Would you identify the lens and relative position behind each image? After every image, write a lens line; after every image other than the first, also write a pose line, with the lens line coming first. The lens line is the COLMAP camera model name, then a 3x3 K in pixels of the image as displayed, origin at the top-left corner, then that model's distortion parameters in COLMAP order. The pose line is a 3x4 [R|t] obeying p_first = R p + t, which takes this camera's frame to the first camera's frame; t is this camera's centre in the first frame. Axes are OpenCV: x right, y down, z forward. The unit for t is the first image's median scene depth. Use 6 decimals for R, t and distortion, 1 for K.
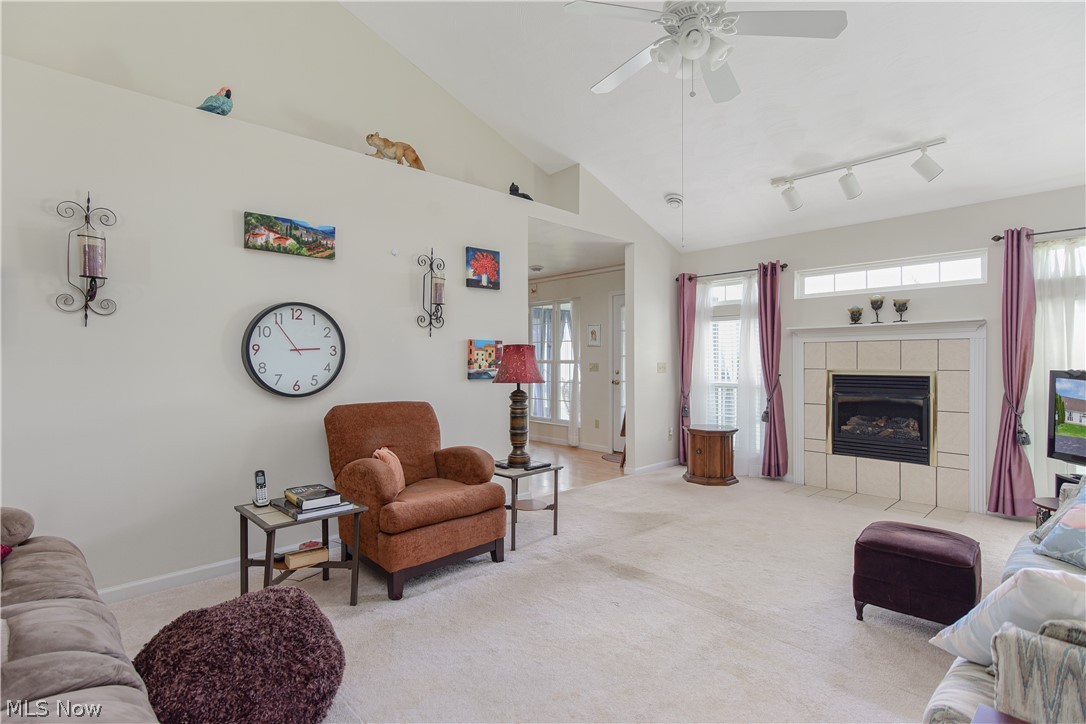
lens RADIAL K [[528.4, 0, 543.0], [0, 528.4, 362.0], [0, 0, 1]] dist [0.001597, -0.000230]
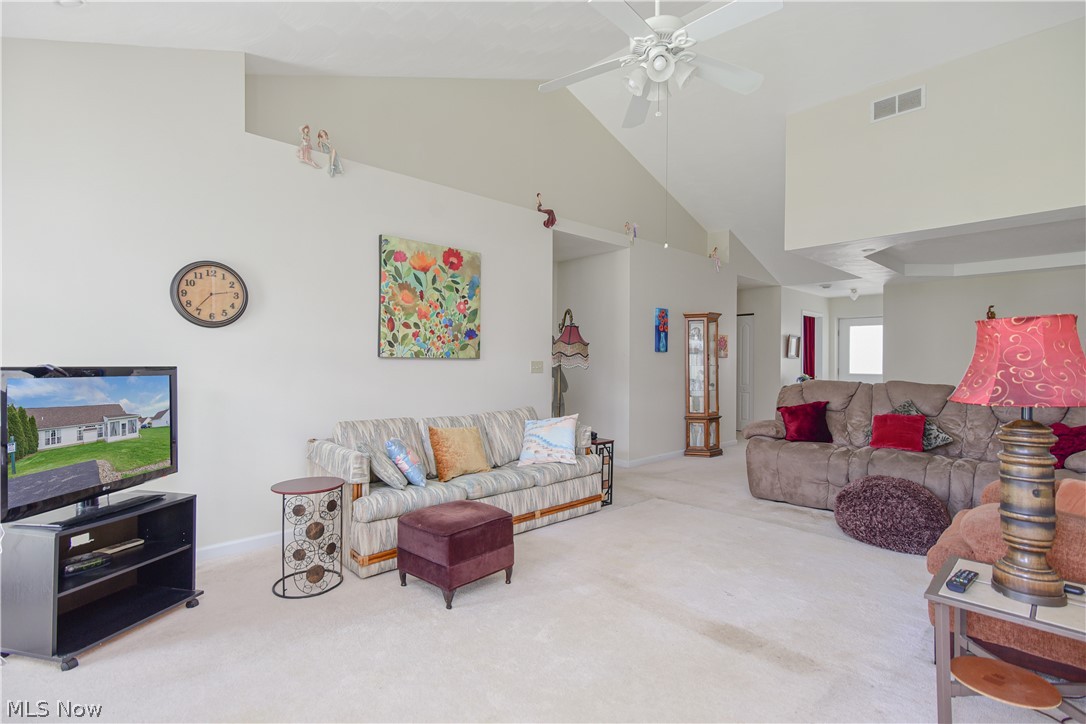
lens RADIAL K [[511.3, 0, 528.4], [0, 511.3, 362.8], [0, 0, 1]] dist [0.038101, -0.000365]
pose [[-0.999877, 0.001589, 0.015598, 0.280991], [0.001759, 0.999939, 0.010902, 0.004463], [-0.015579, 0.010928, -0.999819, 1.115466]]
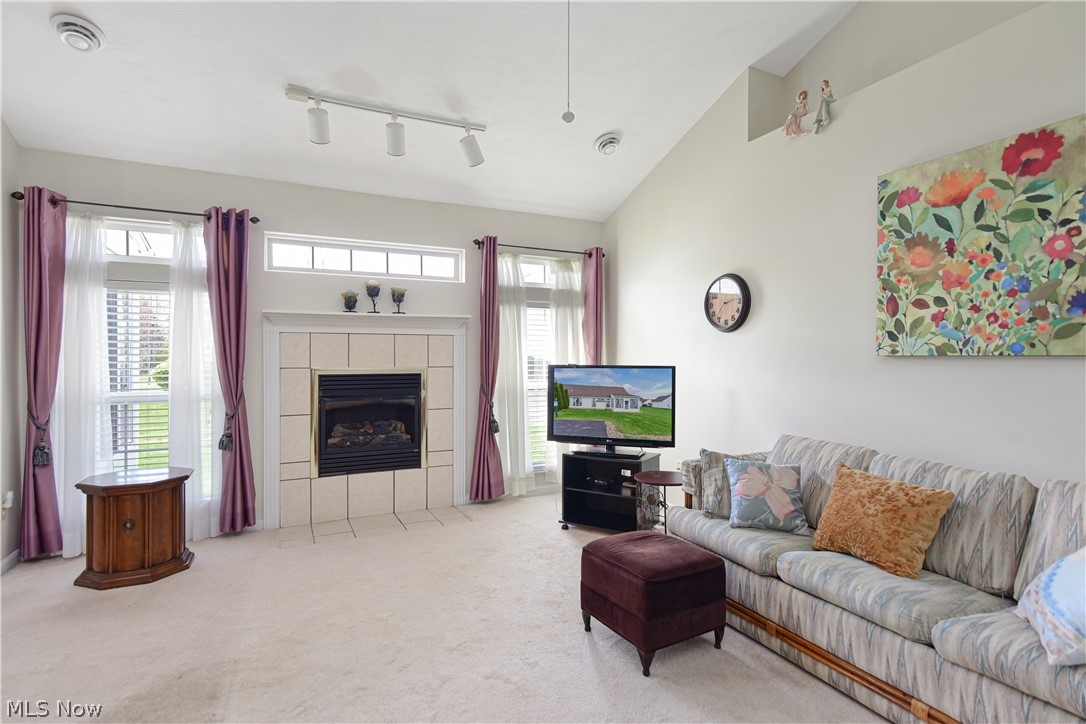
lens RADIAL K [[538.9, 0, 548.5], [0, 538.9, 358.7], [0, 0, 1]] dist [0.003664, 0.001076]
pose [[0.290004, 0.003799, 0.957018, -0.125084], [0.007132, 0.999956, -0.006130, 0.007979], [-0.956999, 0.008604, 0.289964, 0.494963]]
